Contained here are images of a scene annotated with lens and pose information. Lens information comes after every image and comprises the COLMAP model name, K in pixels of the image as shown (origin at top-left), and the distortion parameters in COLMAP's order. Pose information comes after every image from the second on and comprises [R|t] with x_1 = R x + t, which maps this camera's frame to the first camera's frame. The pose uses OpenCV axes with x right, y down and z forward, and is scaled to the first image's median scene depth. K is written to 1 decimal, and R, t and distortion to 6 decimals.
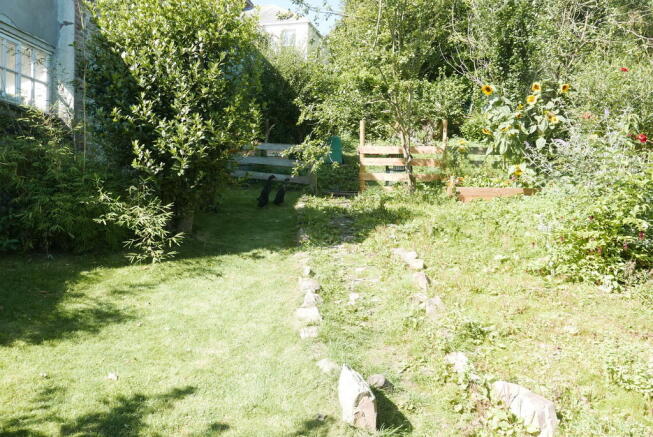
lens RADIAL K [[531.2, 0, 328.3], [0, 531.2, 218.0], [0, 0, 1]] dist [0.014337, 0.004552]
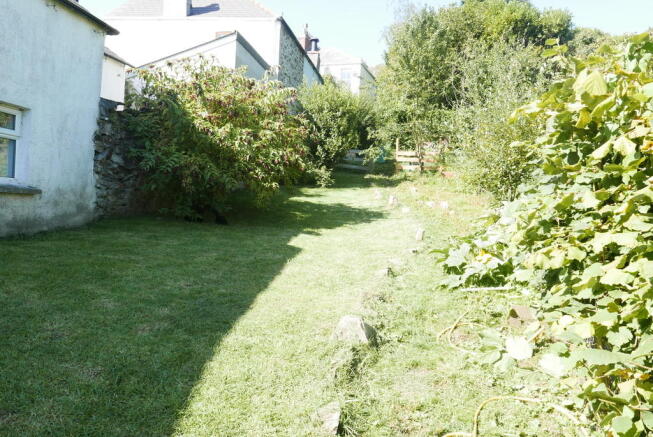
lens RADIAL K [[548.4, 0, 326.0], [0, 548.4, 219.3], [0, 0, 1]] dist [-0.008413, -0.006939]
pose [[0.997382, 0.030130, -0.065733, -0.059824], [-0.031653, 0.999251, -0.022253, 0.173656], [0.065014, 0.024275, 0.997589, -1.057952]]
